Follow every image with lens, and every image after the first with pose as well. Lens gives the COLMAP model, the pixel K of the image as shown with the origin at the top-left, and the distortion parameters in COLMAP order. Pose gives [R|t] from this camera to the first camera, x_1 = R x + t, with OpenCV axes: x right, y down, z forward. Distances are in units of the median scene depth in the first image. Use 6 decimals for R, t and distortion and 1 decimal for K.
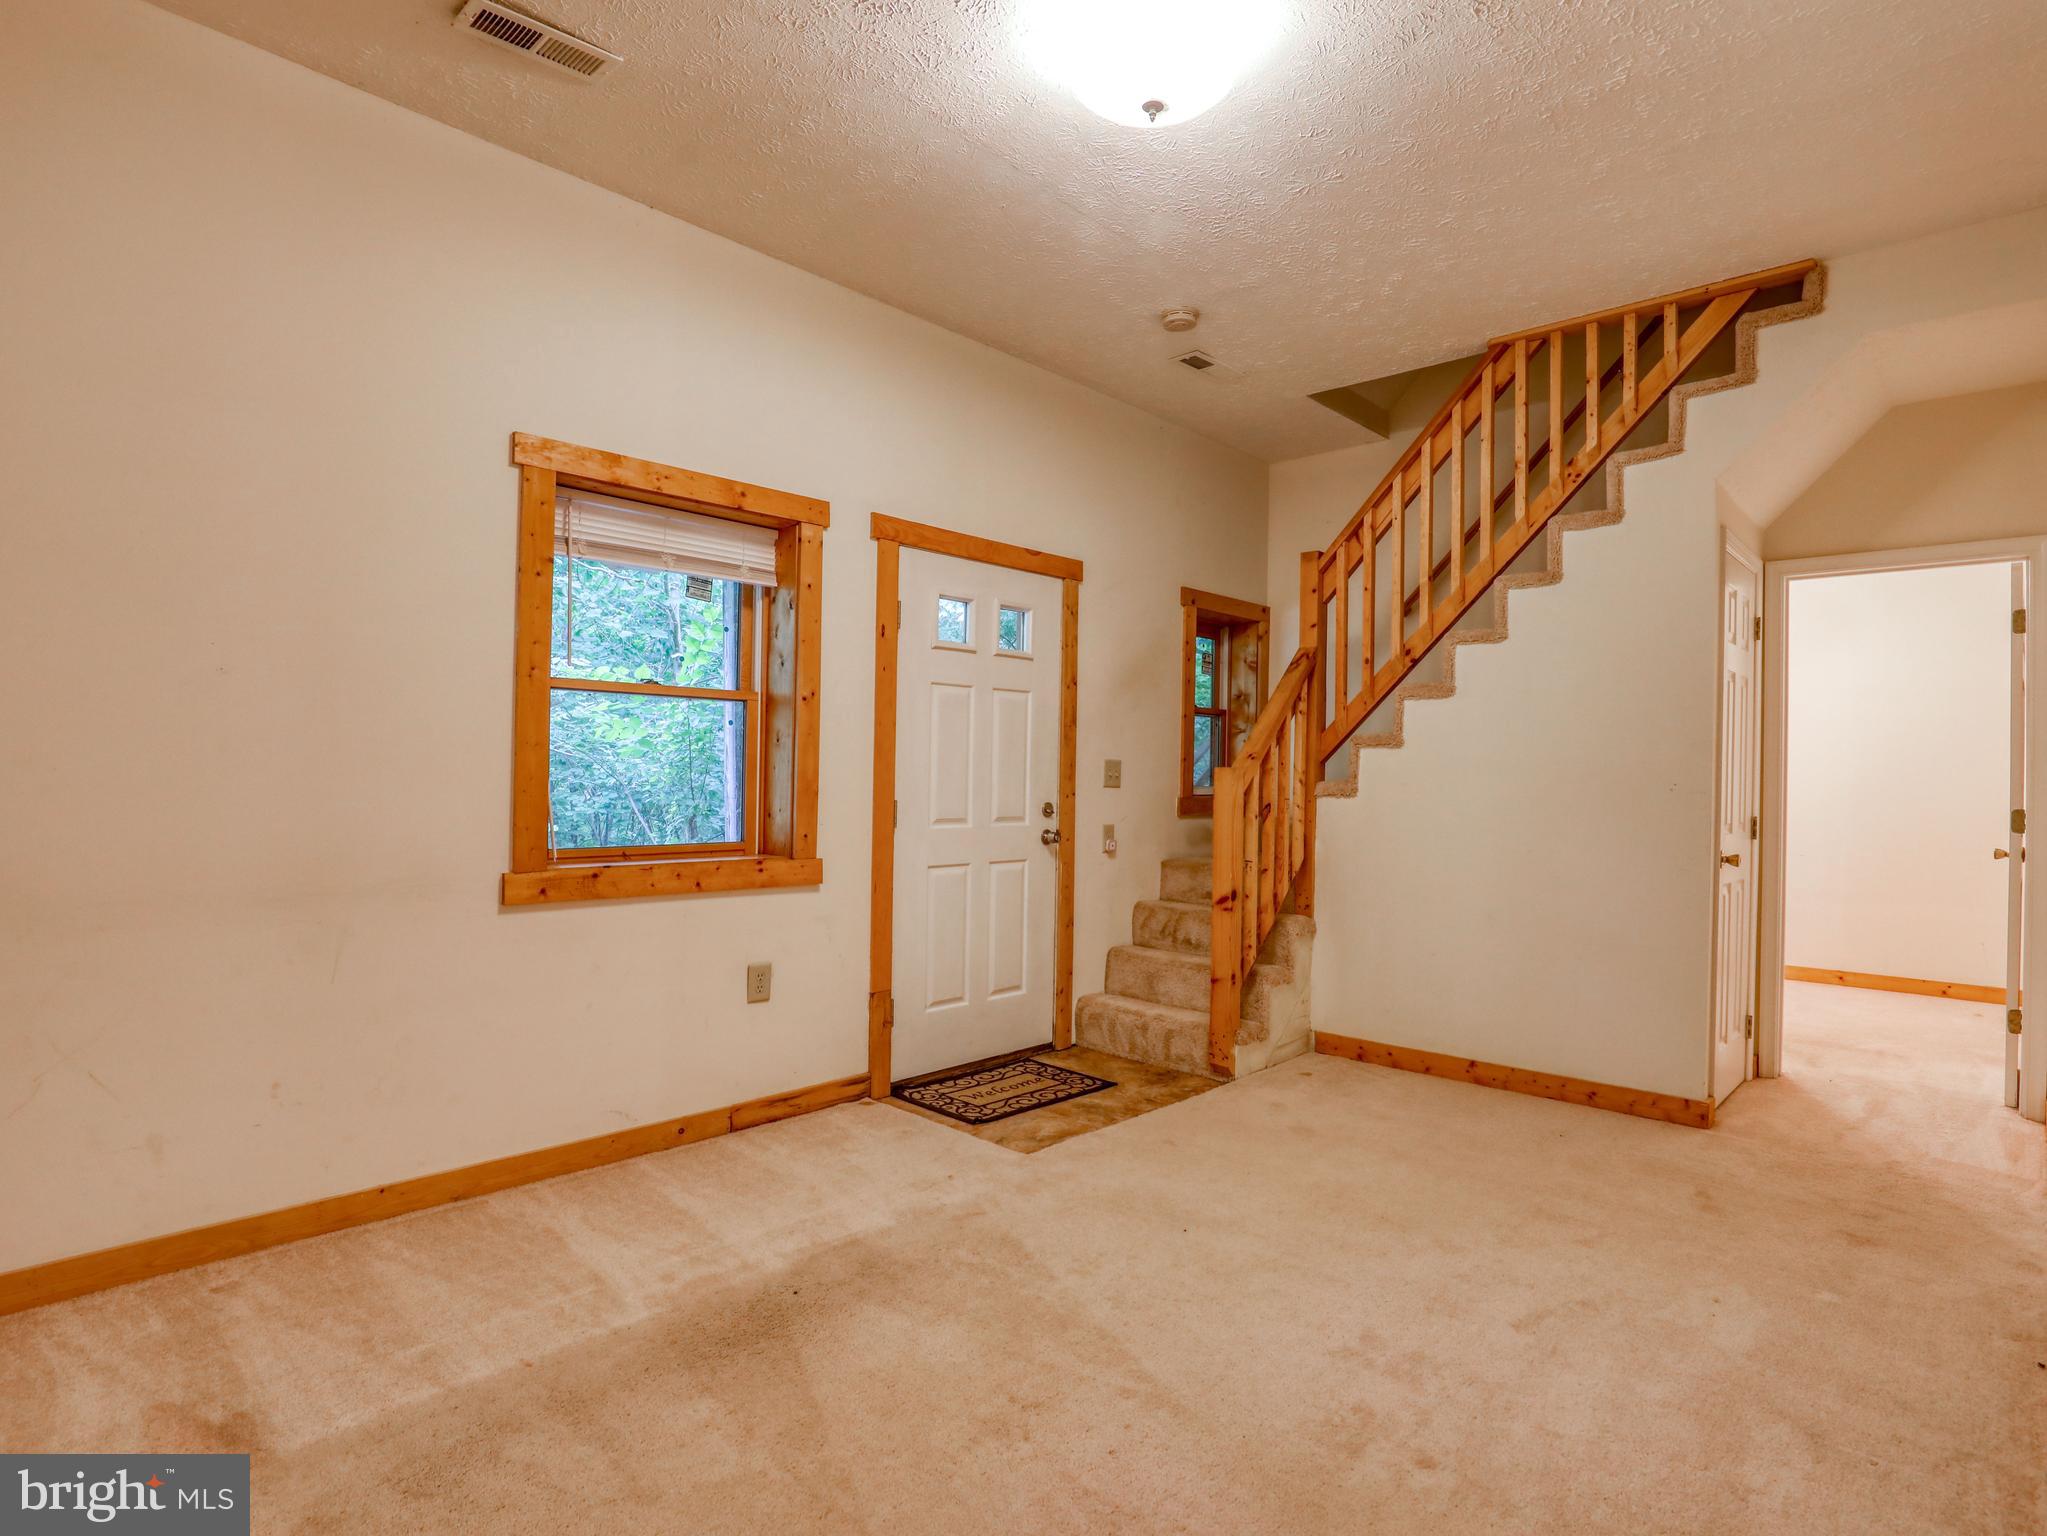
lens RADIAL K [[1064.7, 0, 1074.5], [0, 1064.7, 772.0], [0, 0, 1]] dist [-0.037341, 0.006600]
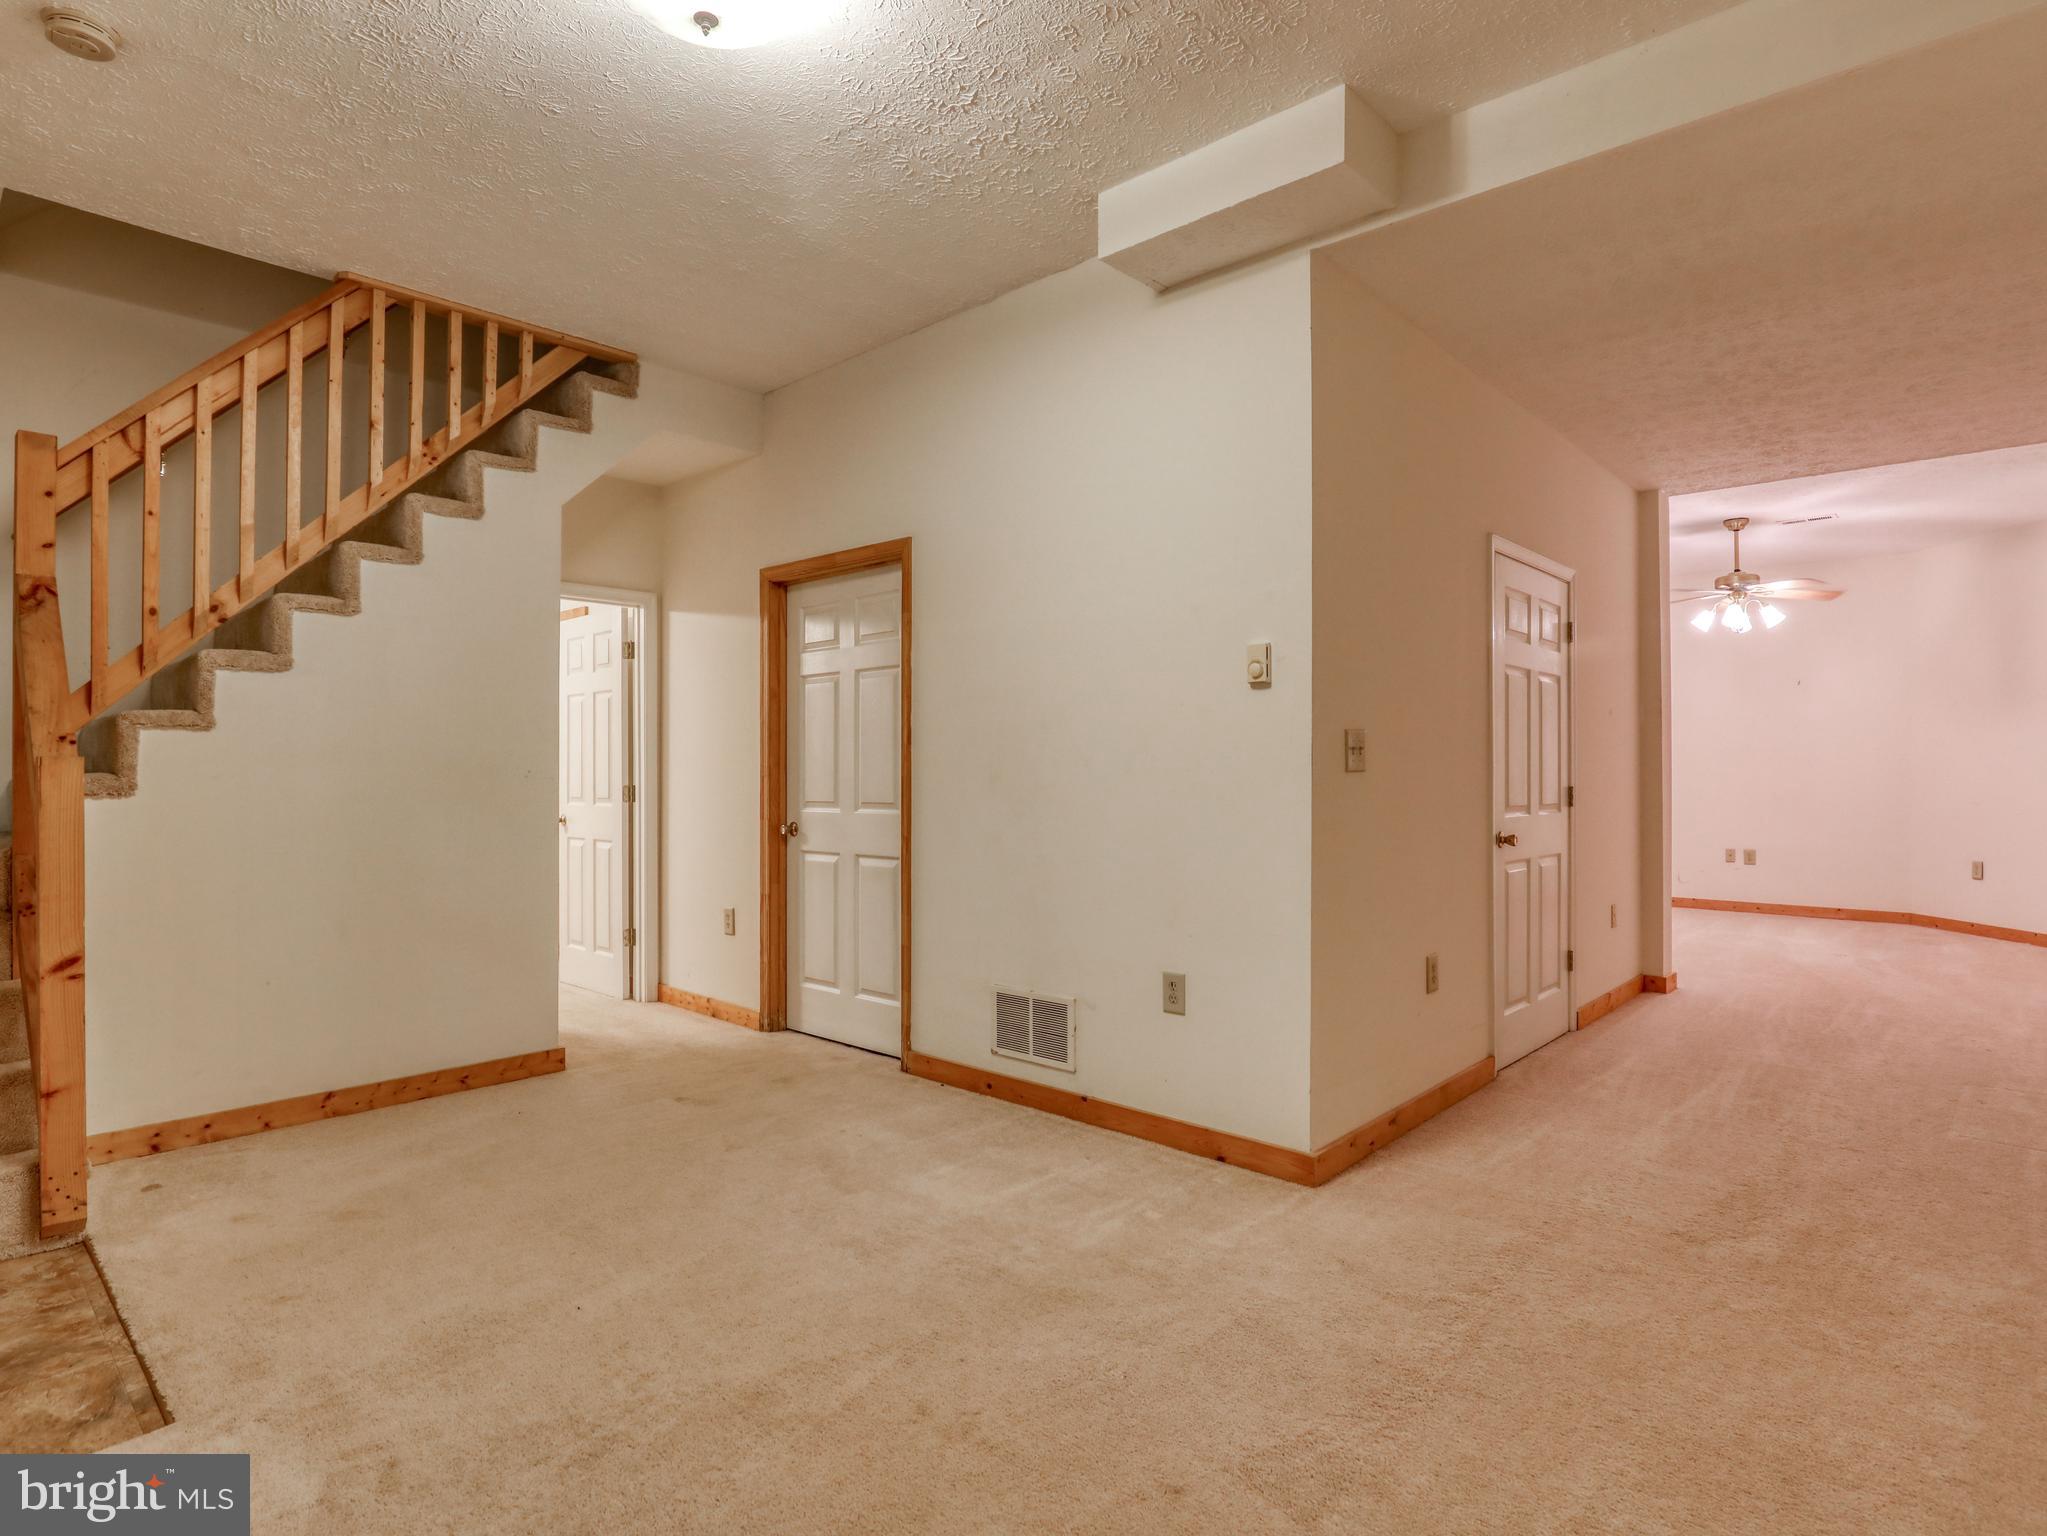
lens RADIAL K [[1064.7, 0, 1025.7], [0, 1064.7, 767.9], [0, 0, 1]] dist [-0.037341, 0.006600]
pose [[0.021159, -0.012138, 0.999702, -0.508610], [0.000789, 0.999926, 0.012124, -0.004634], [-0.999776, 0.000532, 0.021167, 0.442806]]
